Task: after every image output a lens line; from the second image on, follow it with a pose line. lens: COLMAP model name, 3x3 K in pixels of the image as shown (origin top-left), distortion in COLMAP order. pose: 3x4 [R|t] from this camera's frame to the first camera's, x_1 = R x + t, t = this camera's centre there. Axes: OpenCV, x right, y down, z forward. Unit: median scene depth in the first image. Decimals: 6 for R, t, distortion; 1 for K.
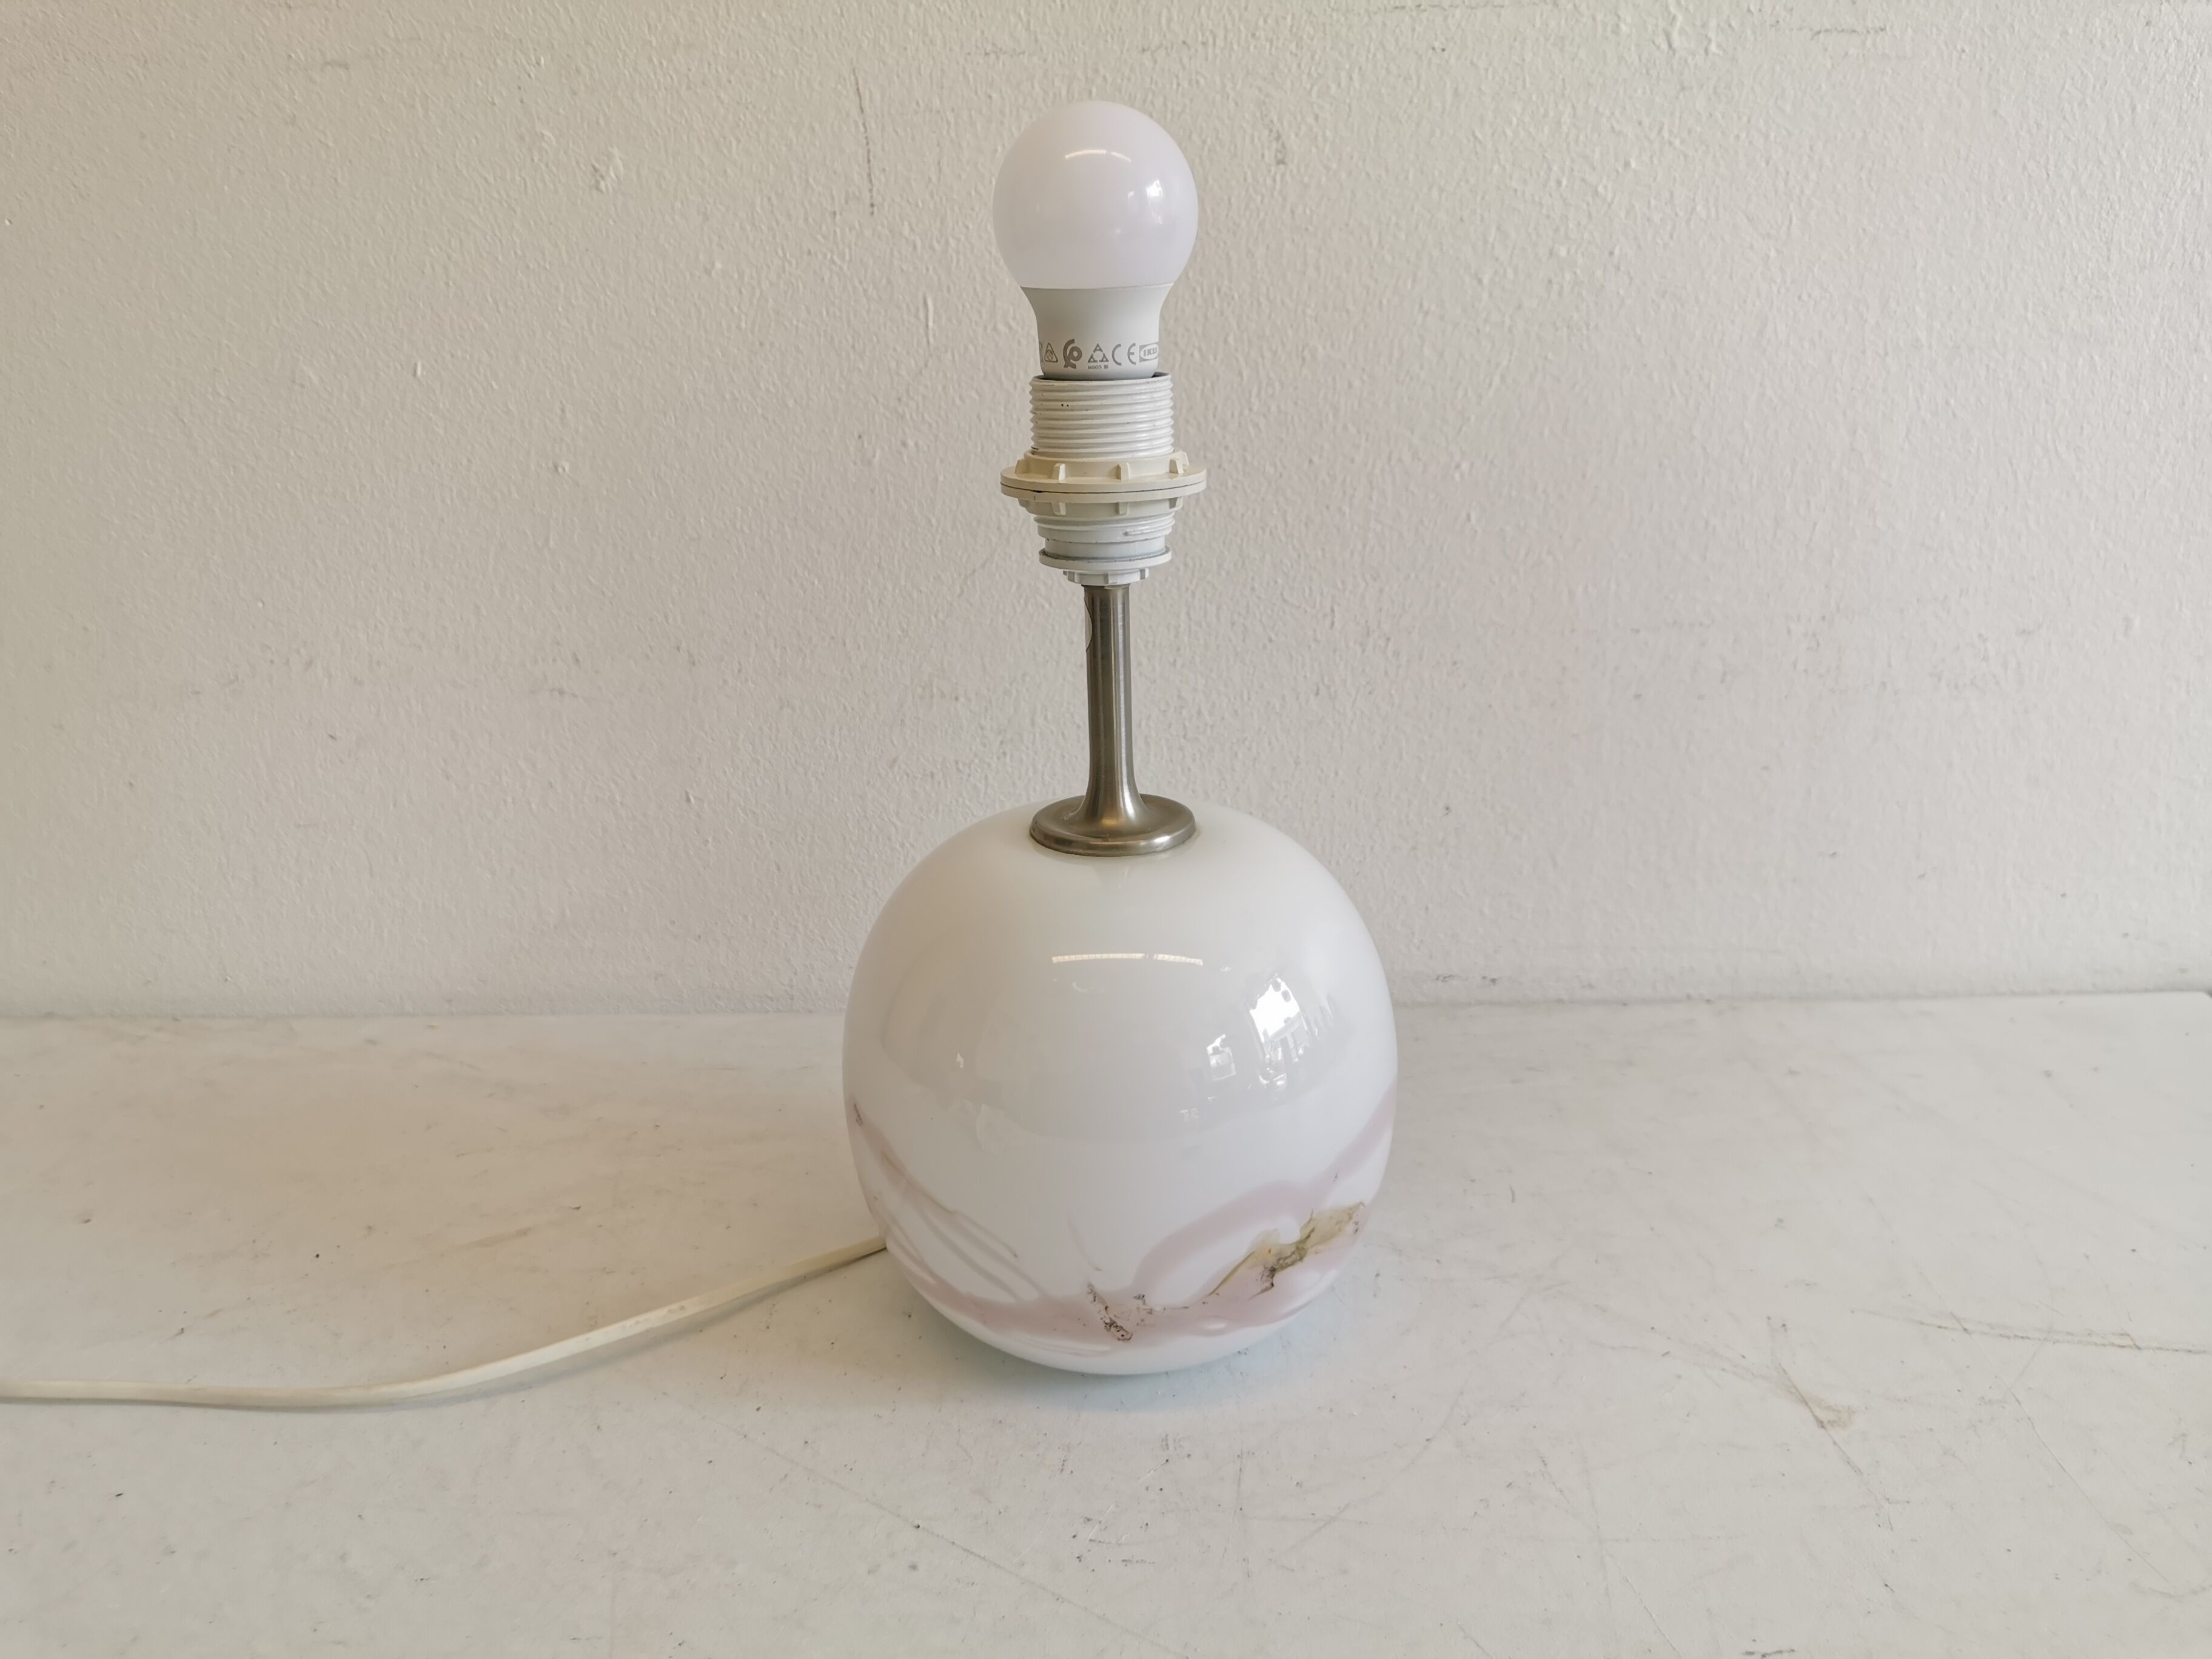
lens RADIAL K [[1723.1, 0, 1106.3], [0, 1723.1, 817.4], [0, 0, 1]] dist [0.033108, -0.062005]
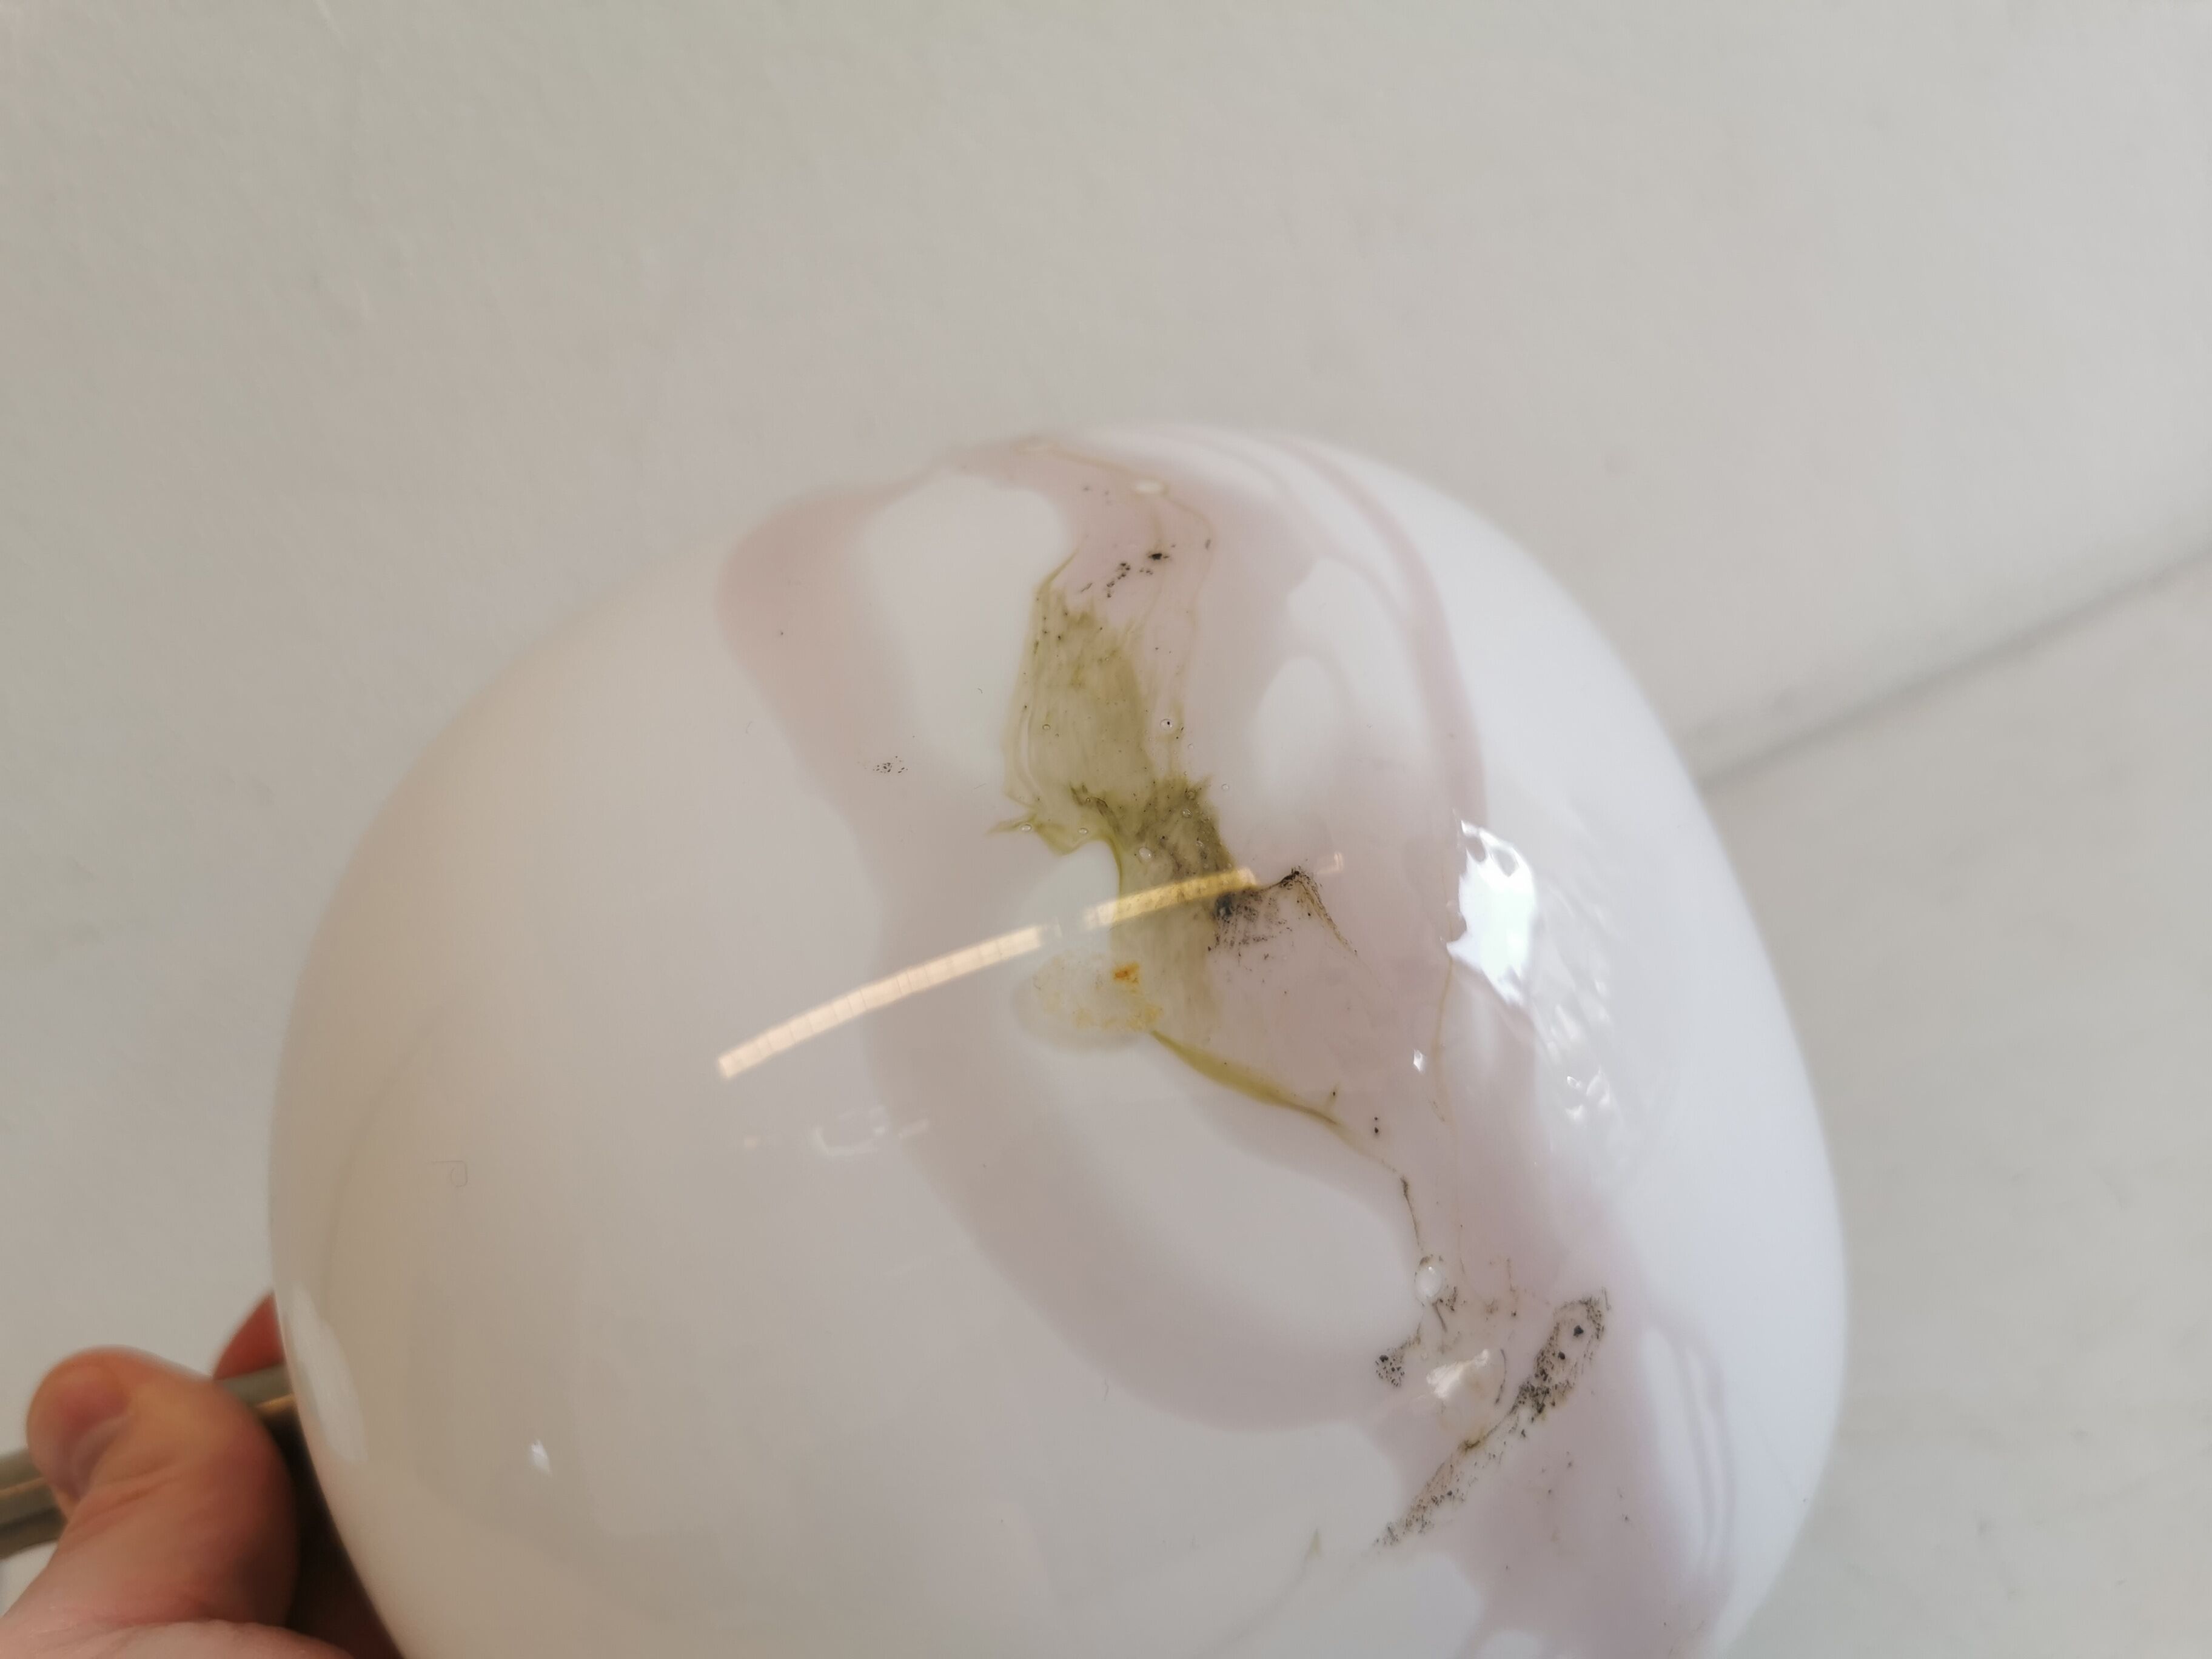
lens RADIAL K [[1753.8, 0, 1201.2], [0, 1753.8, 783.8], [0, 0, 1]] dist [0.039740, -0.002111]
pose [[-0.292214, -0.938782, -0.182483, 0.121033], [0.925716, -0.229745, -0.300444, 0.248904], [0.240127, -0.256721, 0.936180, 0.512174]]
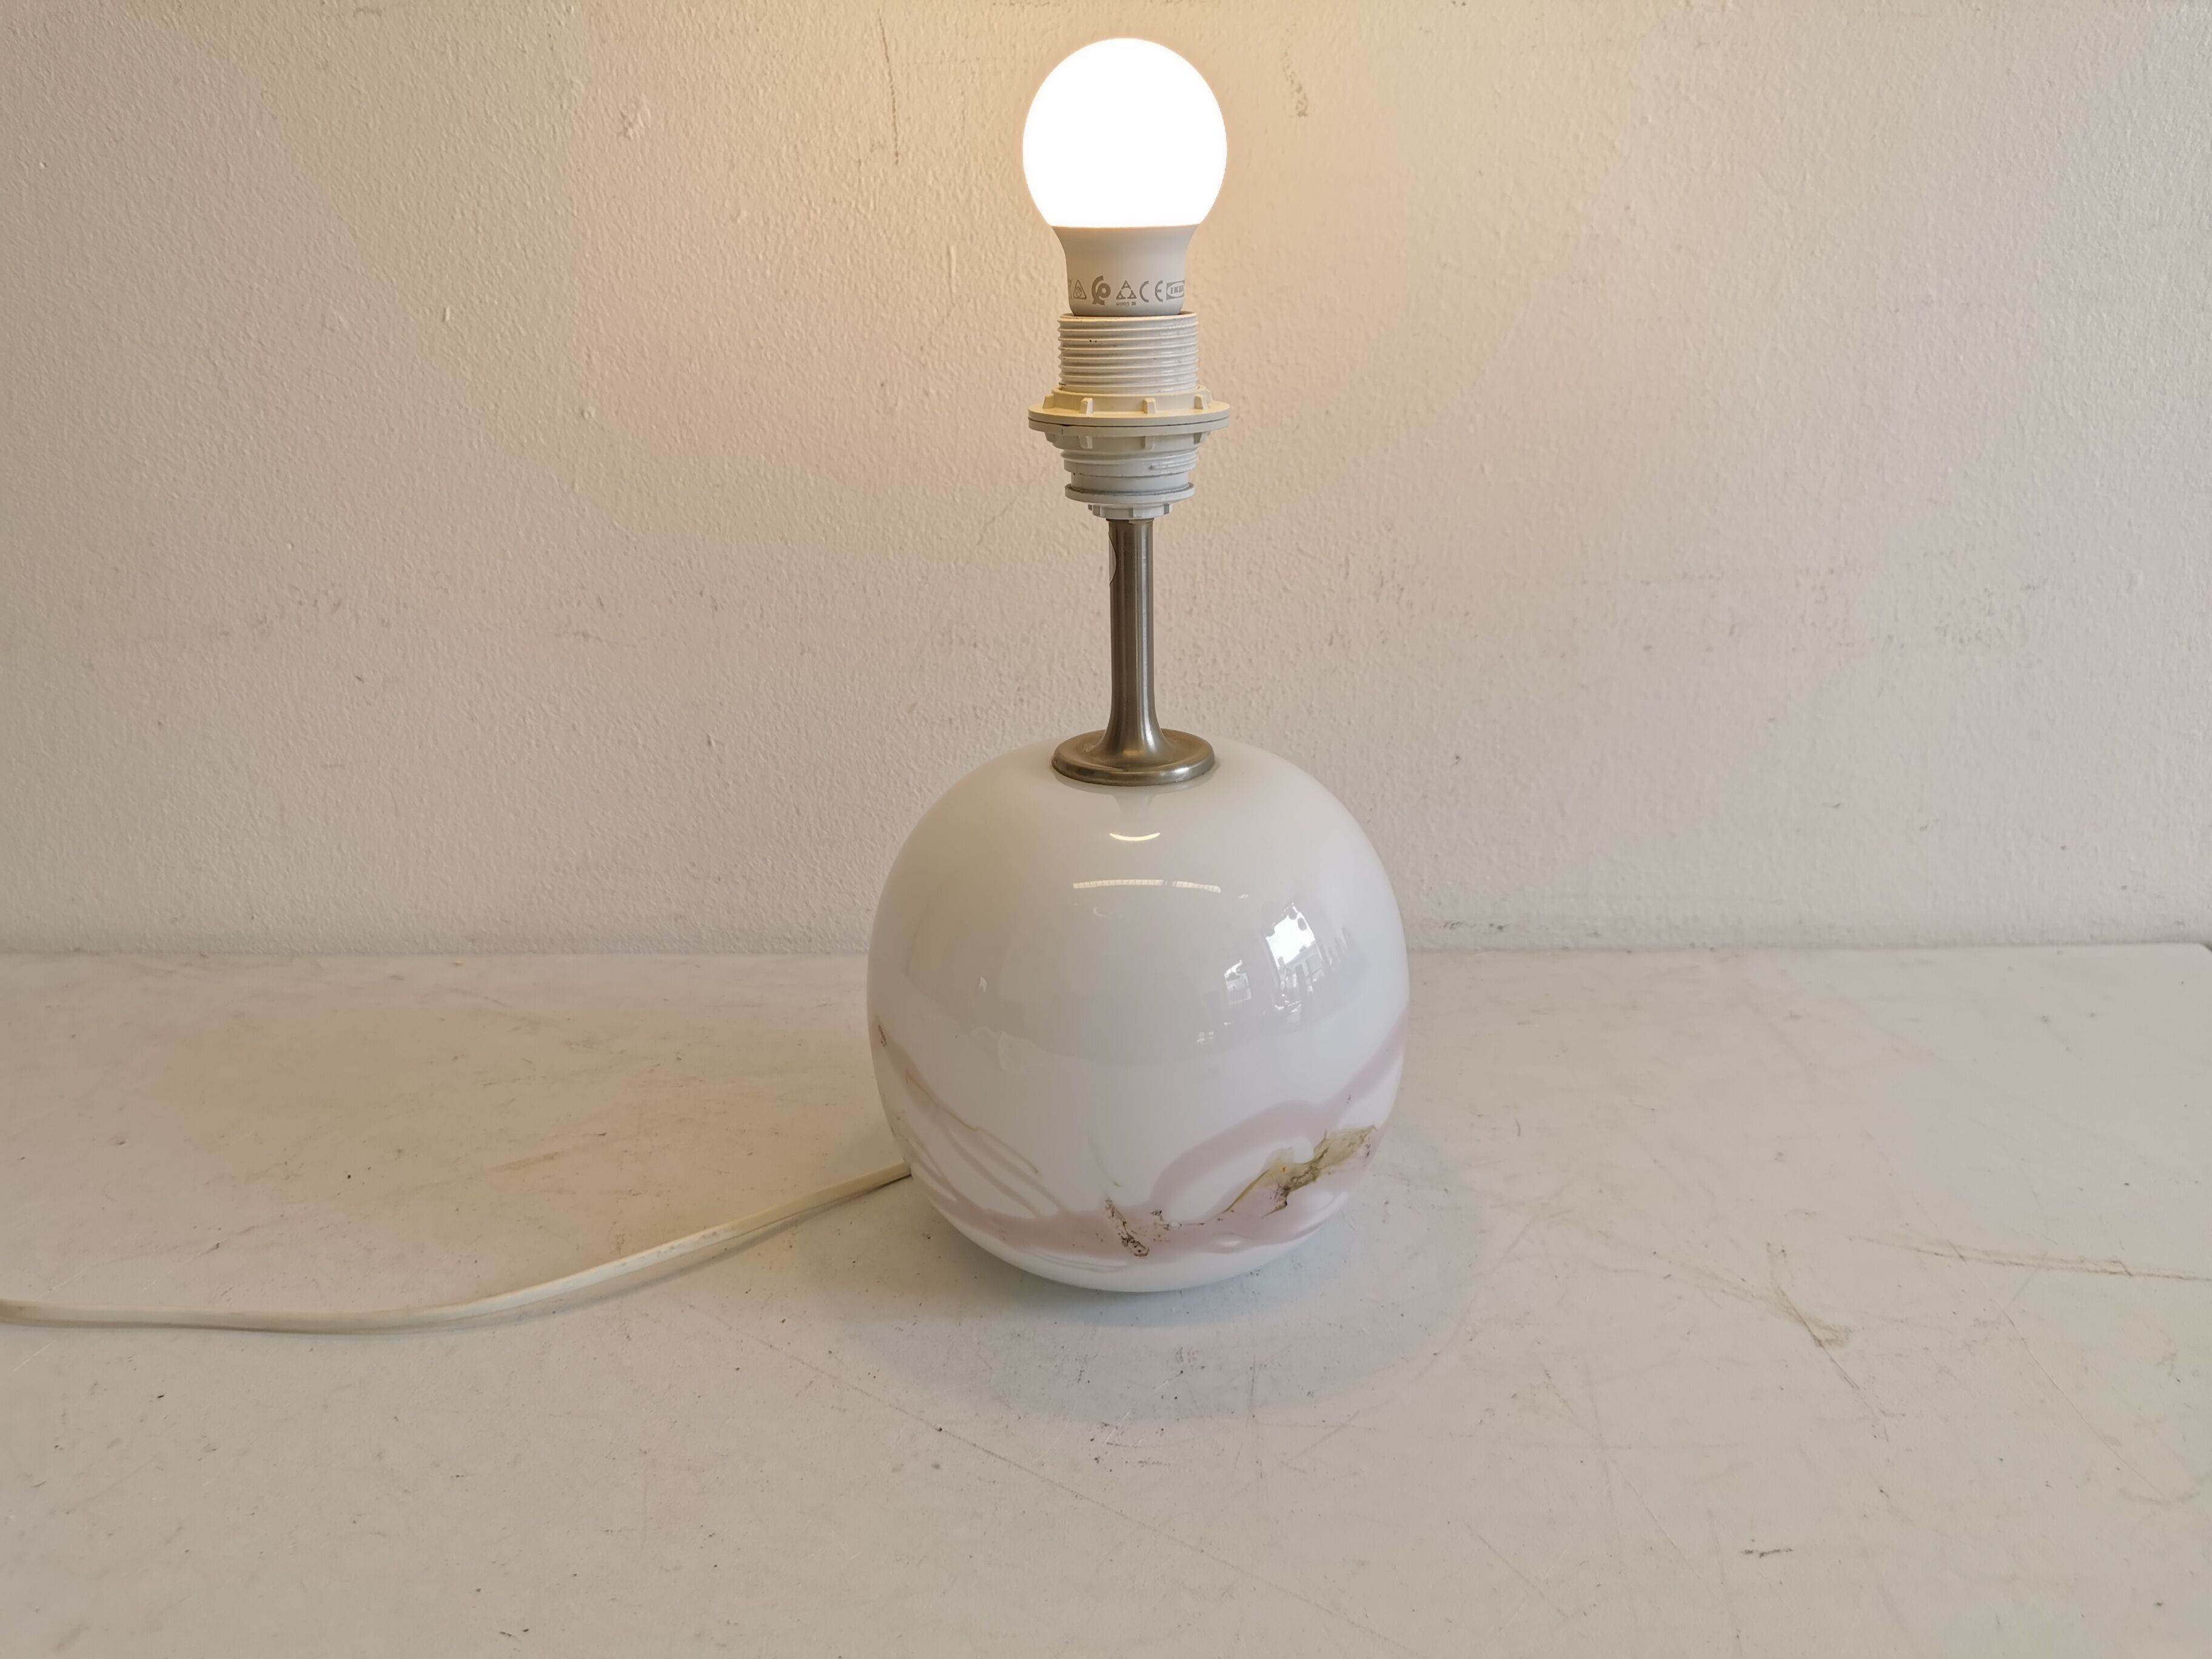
lens RADIAL K [[1723.1, 0, 1106.3], [0, 1723.1, 817.4], [0, 0, 1]] dist [0.033108, -0.062005]
pose [[0.999960, 0.008862, -0.001293, -0.008010], [-0.008846, 0.999890, 0.011912, 0.021197], [0.001399, -0.011900, 0.999928, -0.016702]]
